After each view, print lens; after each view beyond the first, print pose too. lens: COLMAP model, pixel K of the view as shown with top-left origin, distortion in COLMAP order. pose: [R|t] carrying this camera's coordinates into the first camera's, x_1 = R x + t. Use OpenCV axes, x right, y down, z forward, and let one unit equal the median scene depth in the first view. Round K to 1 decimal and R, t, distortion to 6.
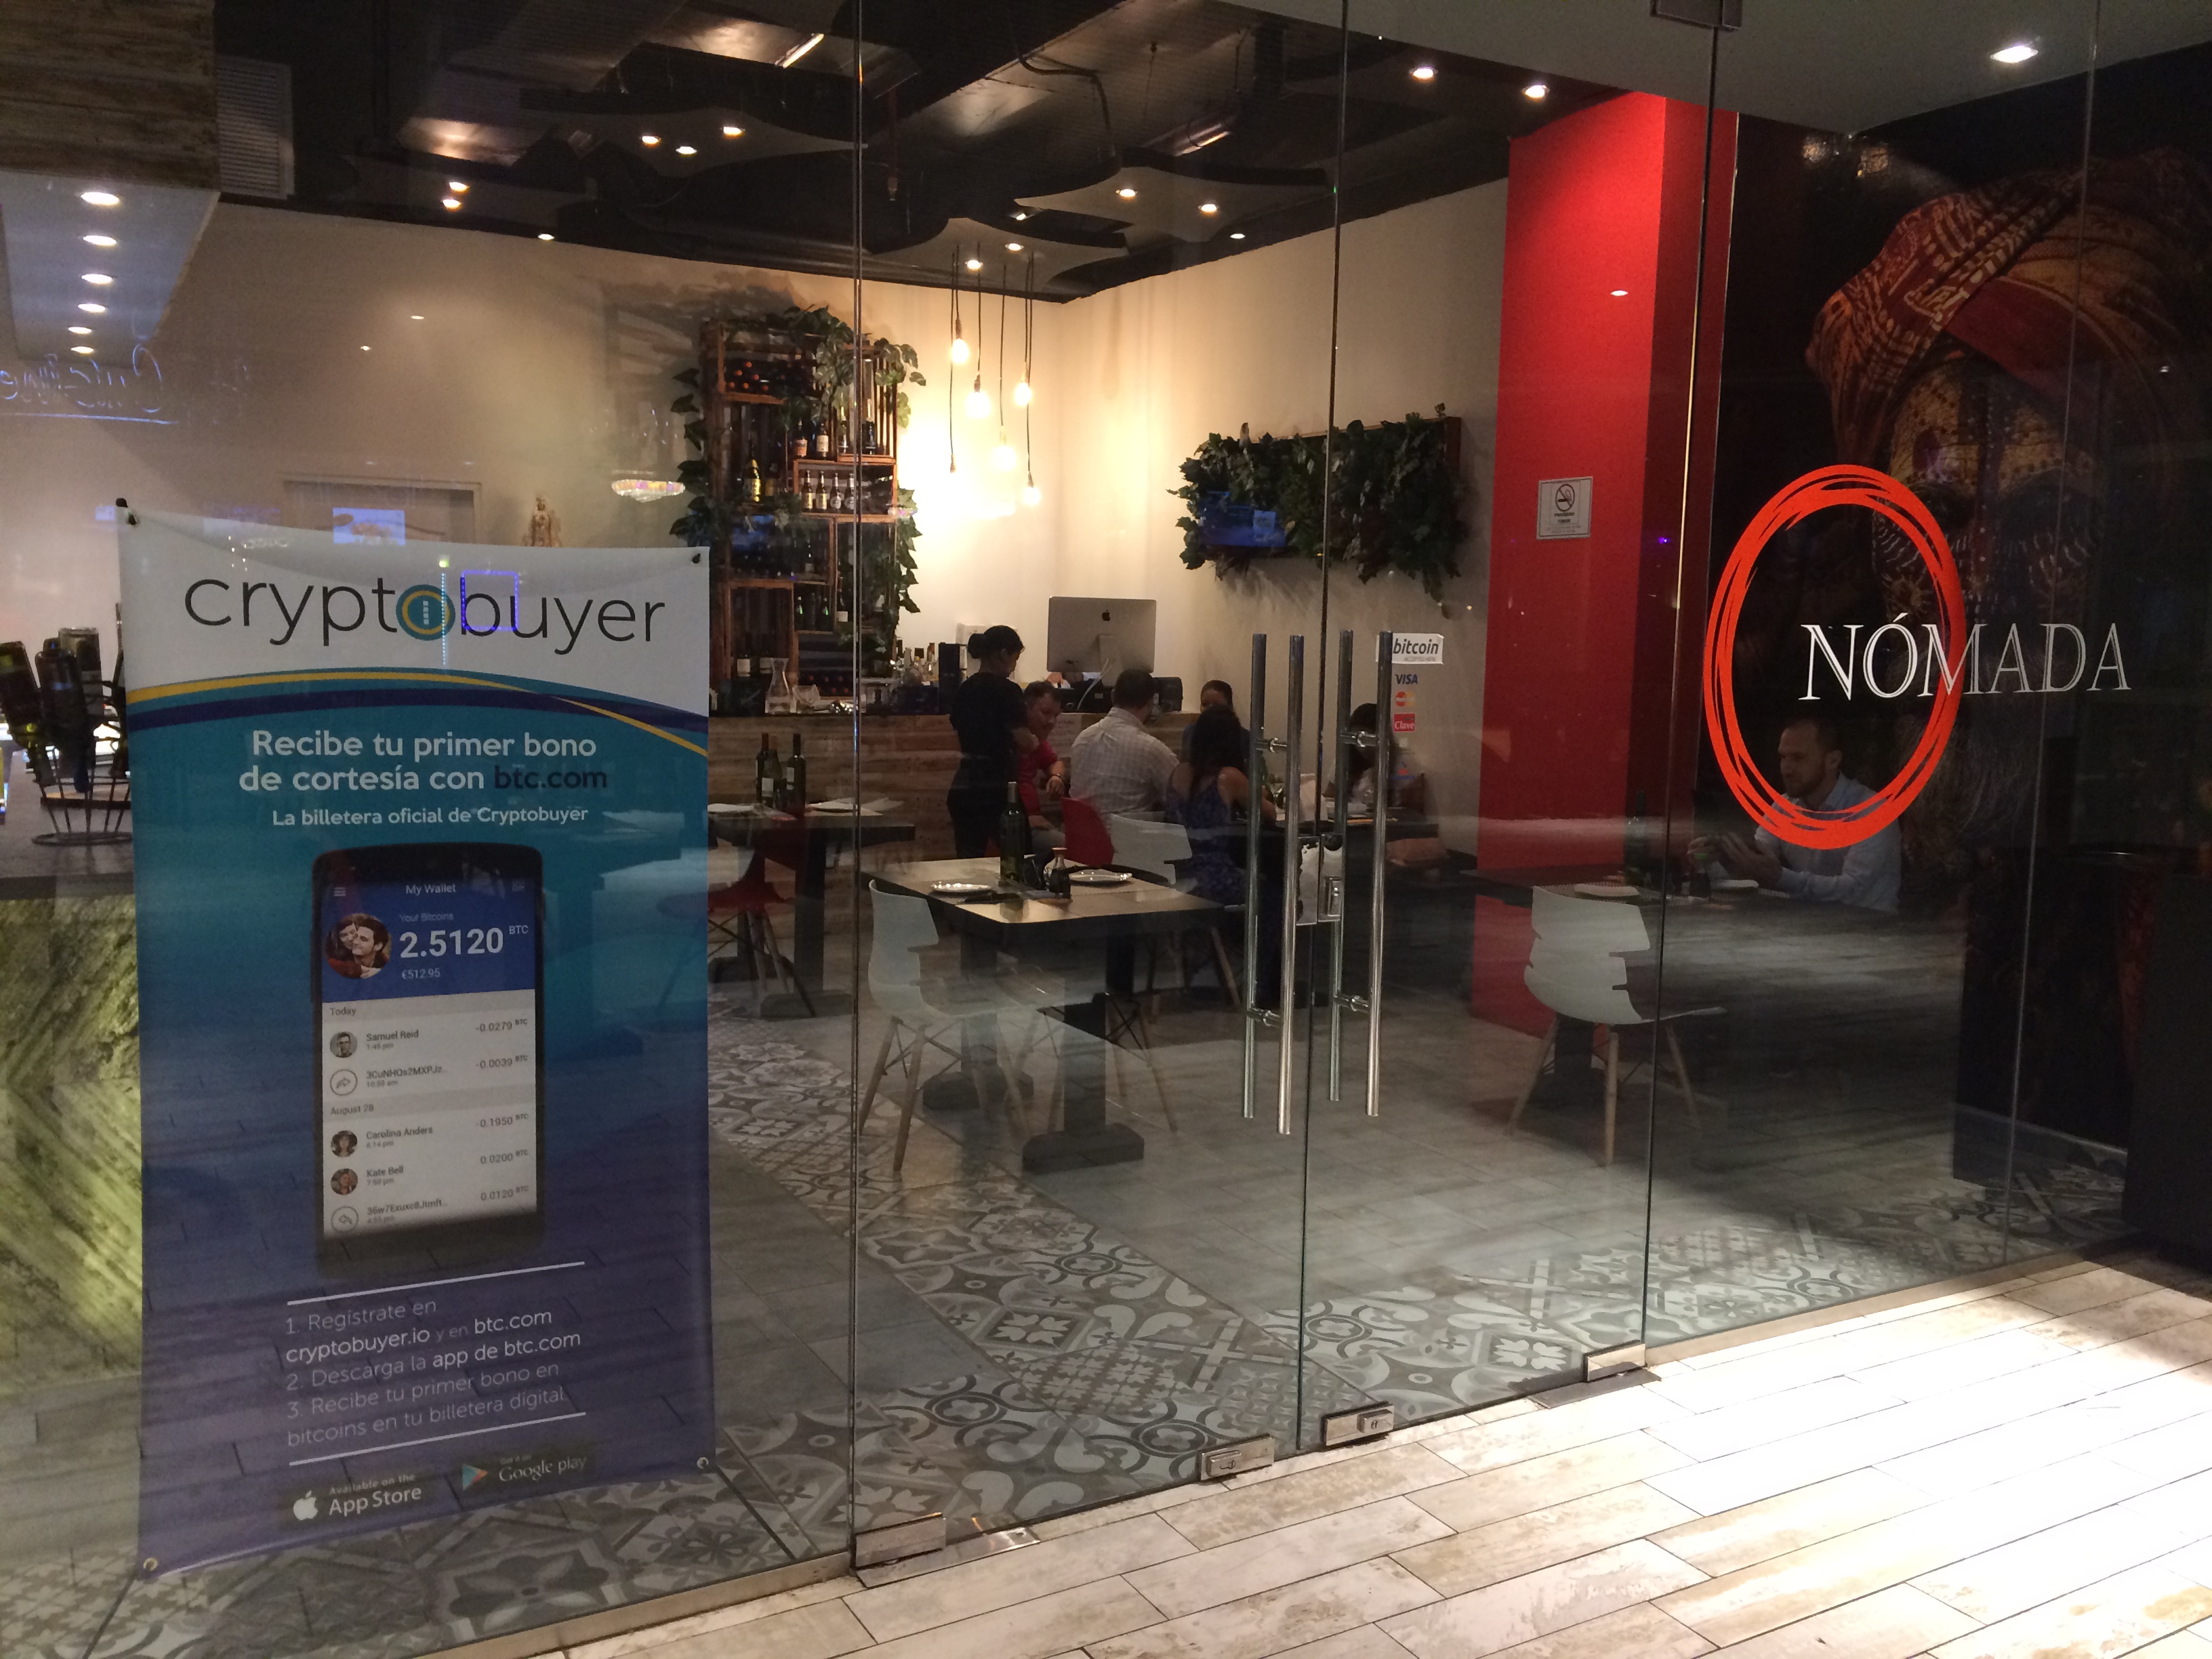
lens RADIAL K [[1862.3, 0, 1103.5], [0, 1862.3, 825.1], [0, 0, 1]] dist [0.005709, -0.006646]
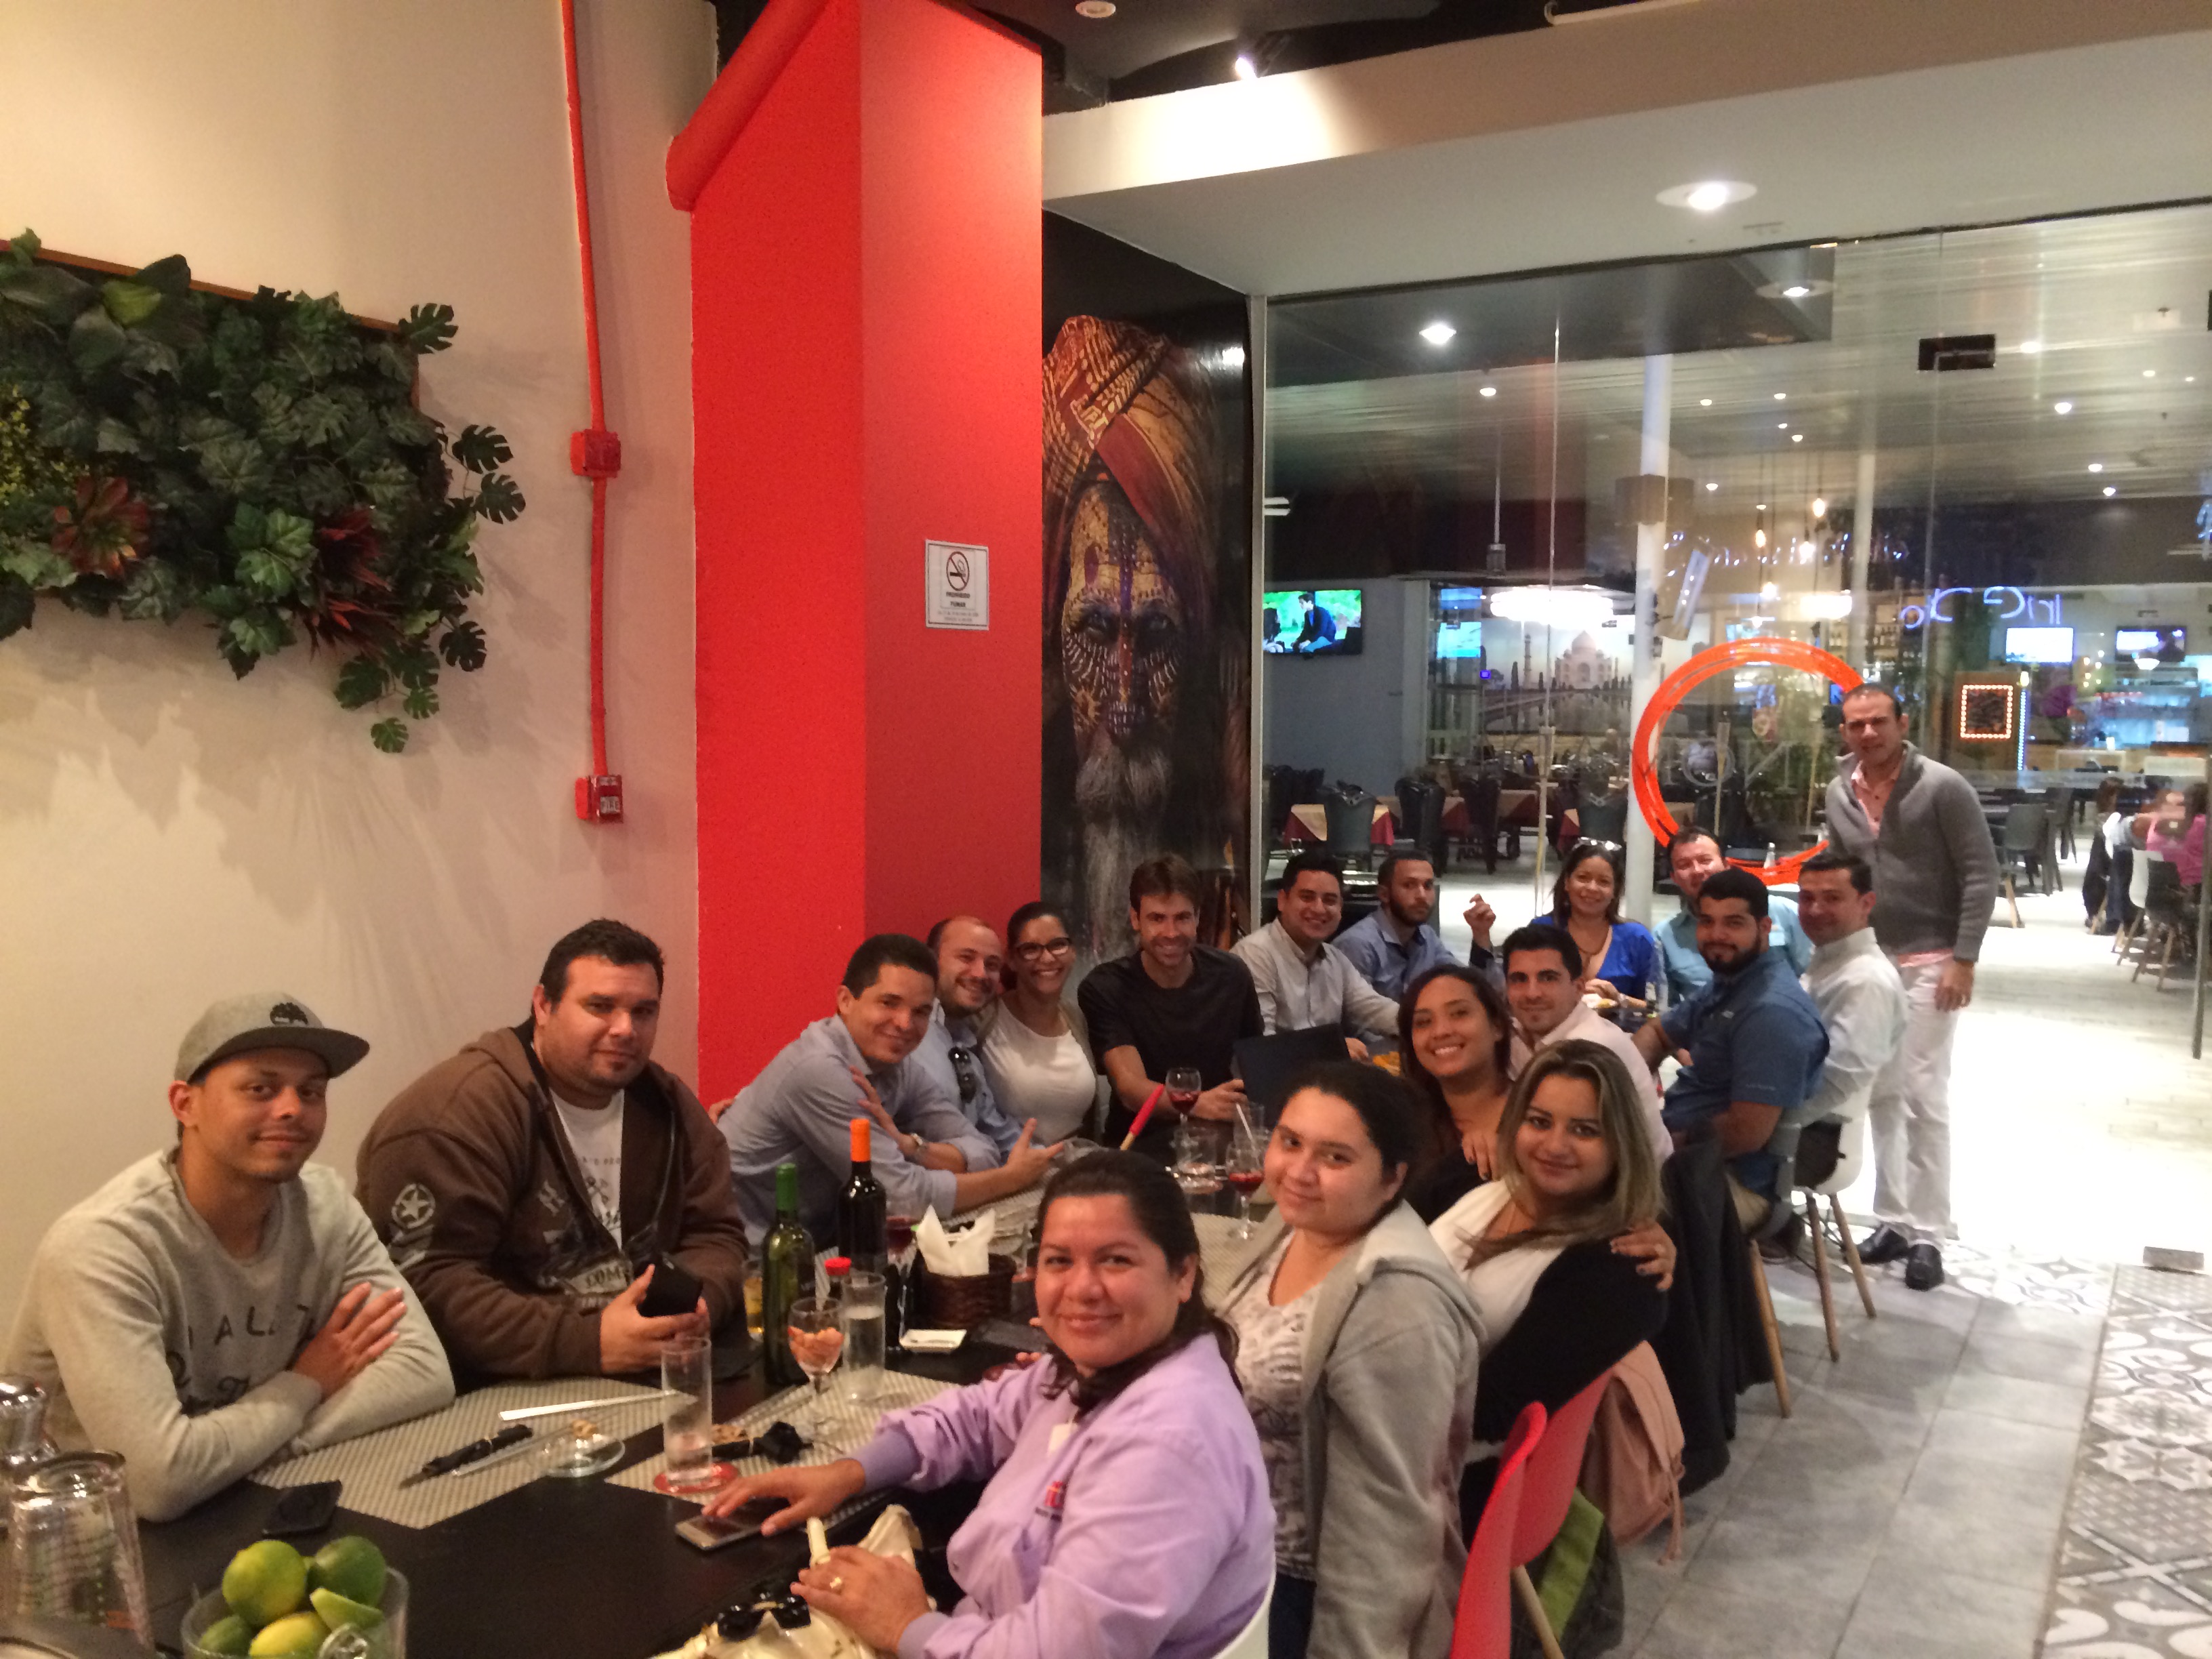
lens RADIAL K [[1862.3, 0, 1104.3], [0, 1862.3, 838.4], [0, 0, 1]] dist [0.005709, -0.006646]
pose [[-0.498911, -0.078197, 0.863118, -0.447906], [0.091398, 0.985620, 0.142127, -0.198550], [-0.861820, 0.149796, -0.484590, 1.513233]]
